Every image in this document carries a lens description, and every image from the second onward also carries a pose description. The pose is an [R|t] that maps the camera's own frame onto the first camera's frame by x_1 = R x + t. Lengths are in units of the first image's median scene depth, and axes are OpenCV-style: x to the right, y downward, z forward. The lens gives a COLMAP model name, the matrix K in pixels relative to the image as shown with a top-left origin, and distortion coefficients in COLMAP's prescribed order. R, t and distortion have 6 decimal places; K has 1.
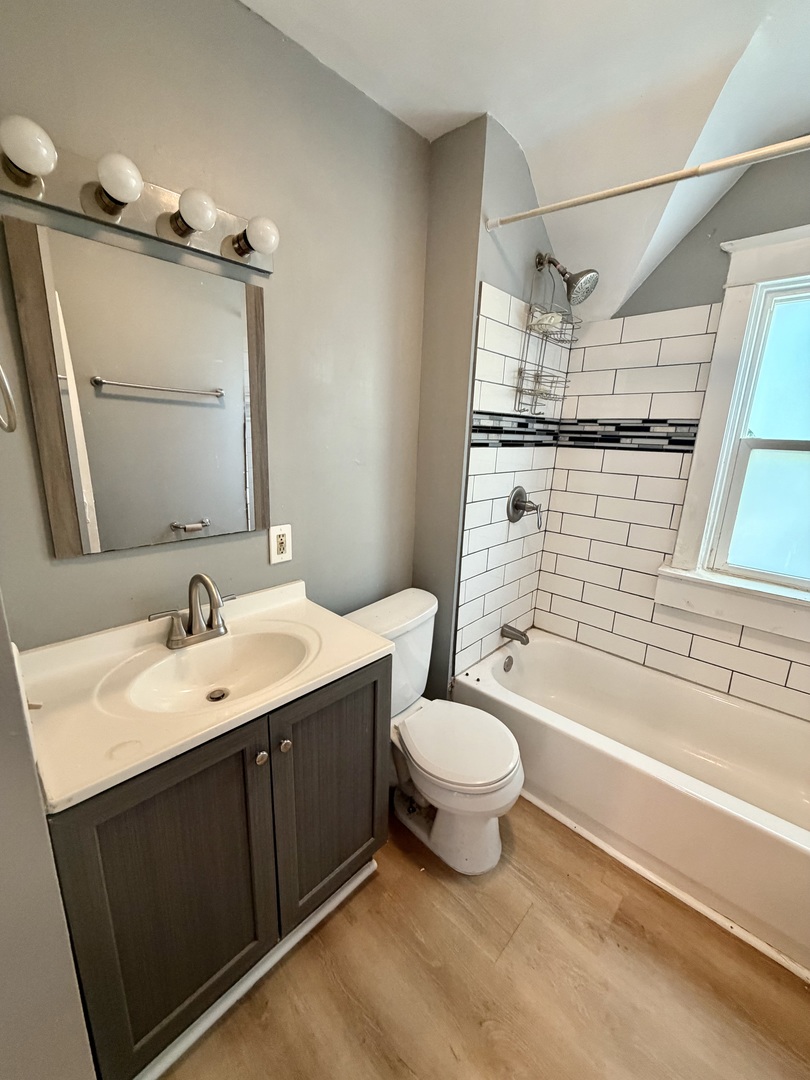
lens RADIAL K [[431.5, 0, 404.8], [0, 431.5, 535.9], [0, 0, 1]] dist [-0.003964, 0.000515]
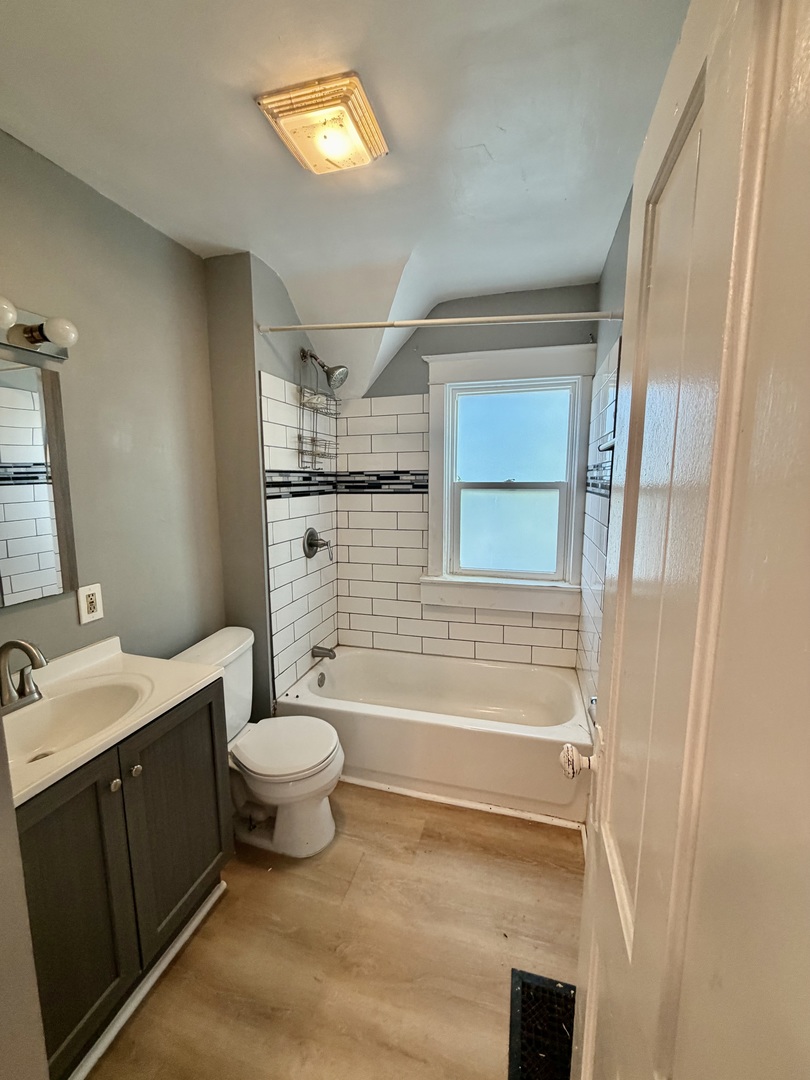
lens RADIAL K [[431.5, 0, 406.7], [0, 431.5, 536.4], [0, 0, 1]] dist [-0.003964, 0.000515]
pose [[0.886513, -0.100028, 0.451761, -0.060529], [0.143443, 0.987664, -0.062798, 0.031371], [-0.439907, 0.120474, 0.889926, -0.256691]]
